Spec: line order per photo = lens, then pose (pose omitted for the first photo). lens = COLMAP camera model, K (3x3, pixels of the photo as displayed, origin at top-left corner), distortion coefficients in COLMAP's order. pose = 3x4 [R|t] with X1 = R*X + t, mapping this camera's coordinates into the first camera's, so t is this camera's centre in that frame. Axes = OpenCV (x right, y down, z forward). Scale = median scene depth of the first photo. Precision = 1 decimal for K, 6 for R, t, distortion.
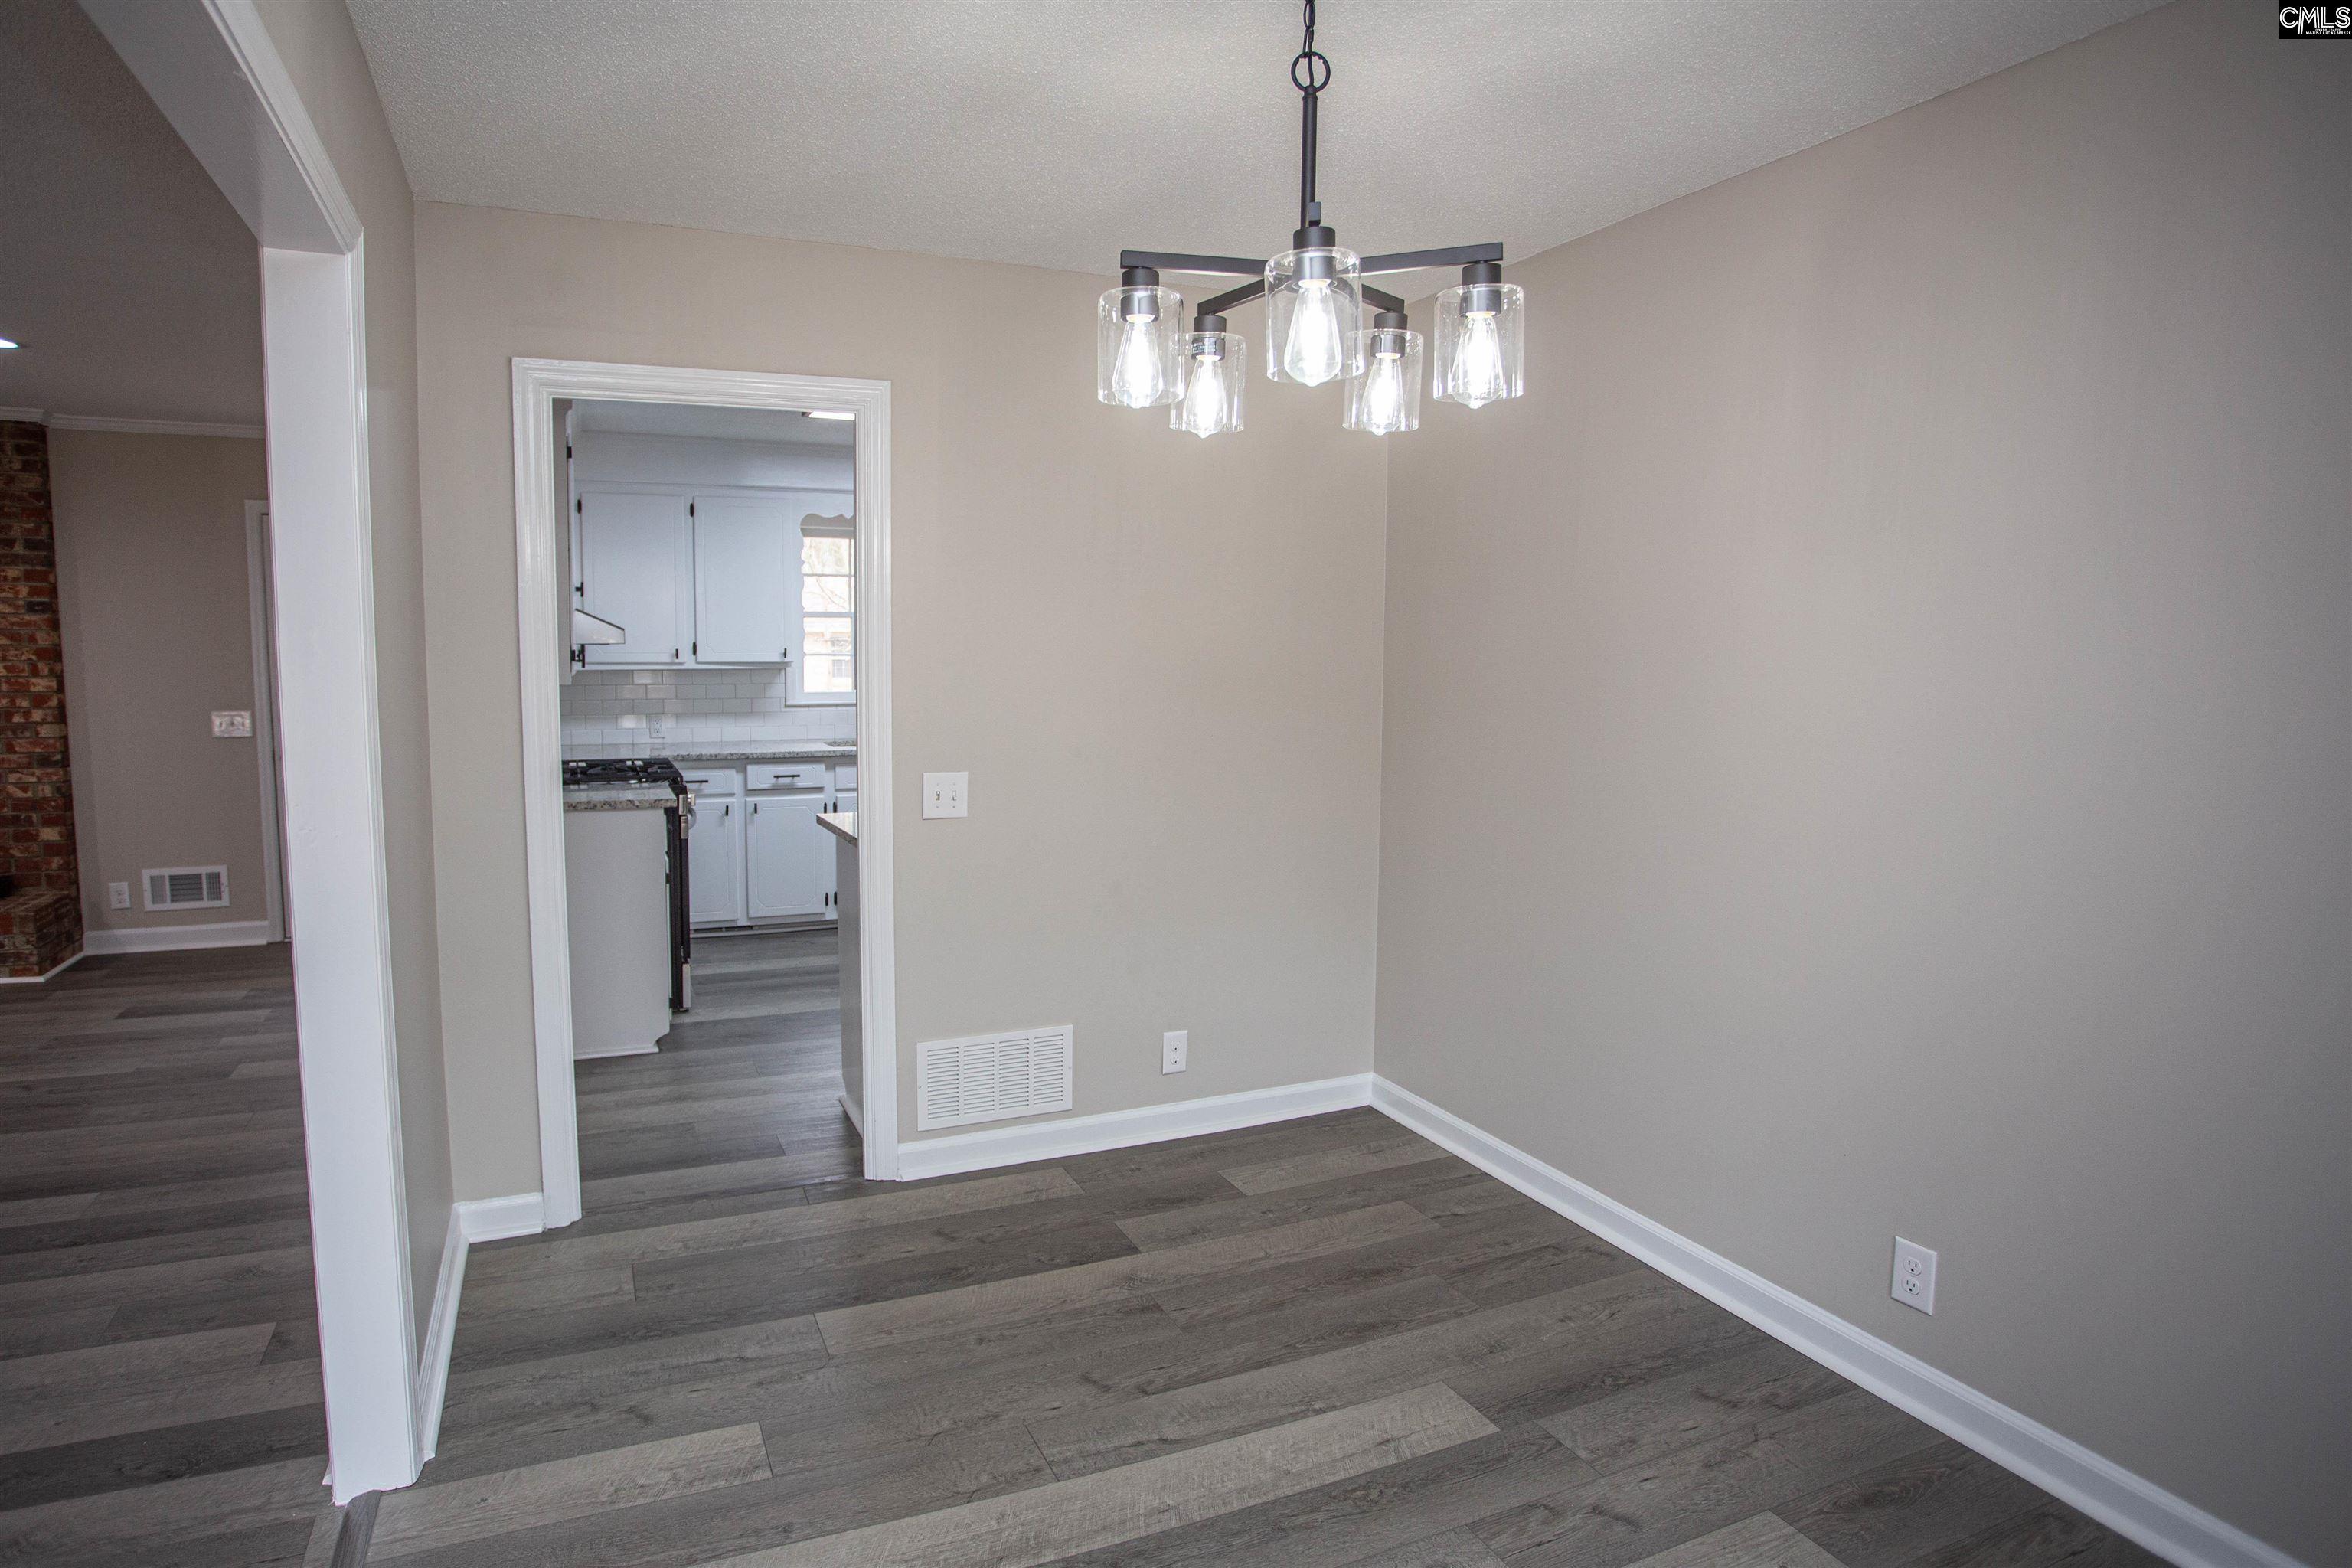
lens RADIAL K [[1240.1, 0, 1126.6], [0, 1240.1, 737.8], [0, 0, 1]] dist [-0.044641, 0.030495]
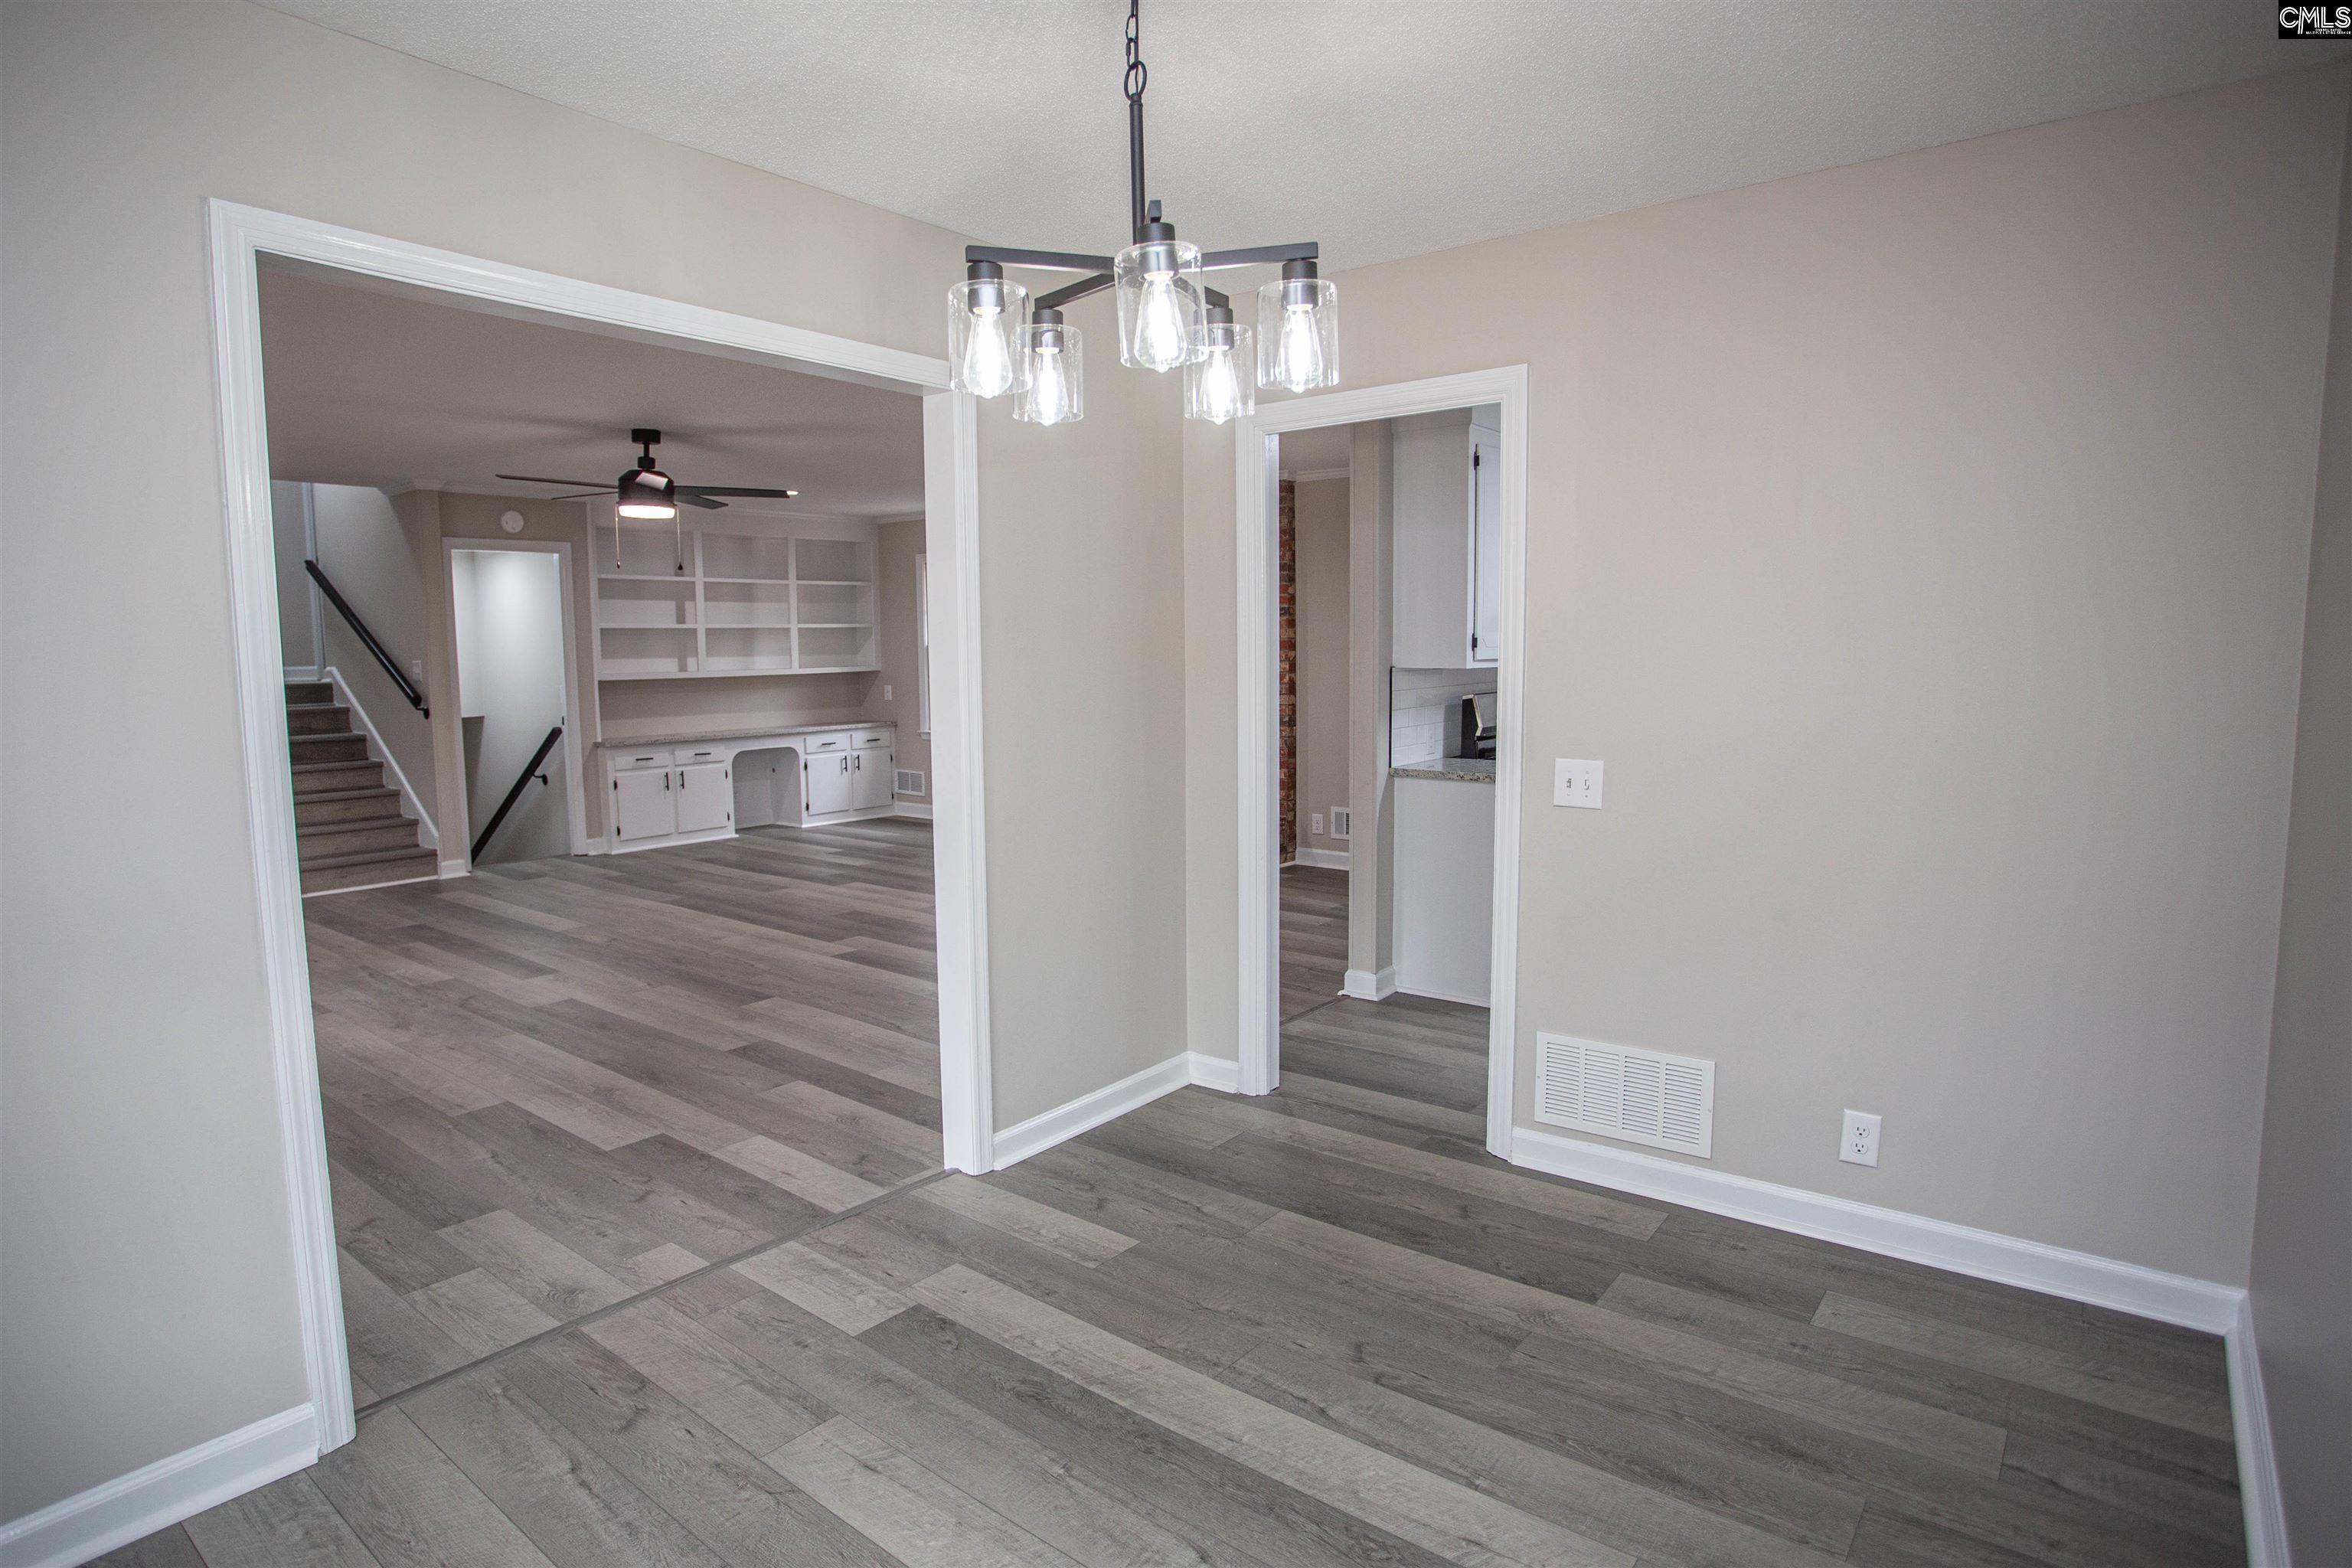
lens RADIAL K [[1240.1, 0, 1103.4], [0, 1240.1, 751.6], [0, 0, 1]] dist [-0.044641, 0.030495]
pose [[0.484540, 0.058146, -0.872835, 0.555557], [-0.041121, 0.998199, 0.043670, -0.004844], [0.873802, 0.014732, 0.486058, 0.239197]]
